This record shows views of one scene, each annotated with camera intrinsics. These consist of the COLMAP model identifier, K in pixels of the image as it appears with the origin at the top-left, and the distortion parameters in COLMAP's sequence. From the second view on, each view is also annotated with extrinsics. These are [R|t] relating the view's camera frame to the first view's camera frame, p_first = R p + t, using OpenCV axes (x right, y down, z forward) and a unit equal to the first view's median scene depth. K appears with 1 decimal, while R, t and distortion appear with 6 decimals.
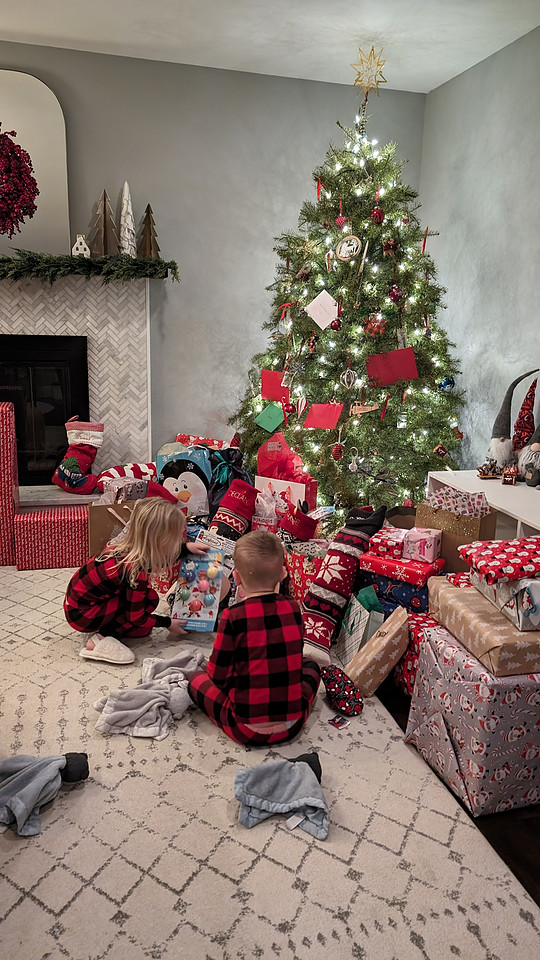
lens RADIAL K [[692.3, 0, 270.0], [0, 692.3, 480.0], [0, 0, 1]] dist [0.004378, 0.002833]
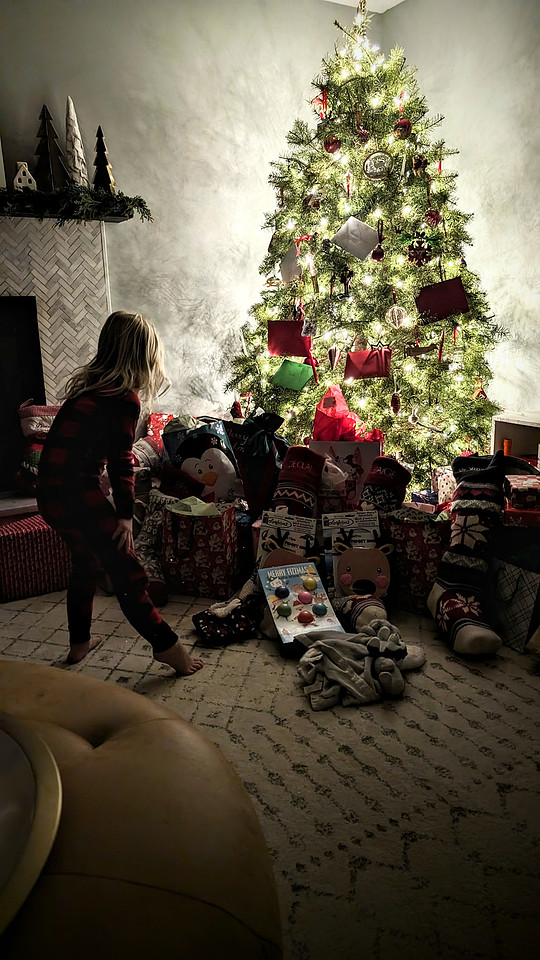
lens RADIAL K [[699.4, 0, 270.0], [0, 699.4, 480.0], [0, 0, 1]] dist [0.001457, 0.000861]
pose [[0.960850, -0.119559, 0.249945, -0.238024], [0.118154, 0.992780, 0.020677, 0.014857], [-0.250613, 0.009664, 0.968039, 0.171643]]
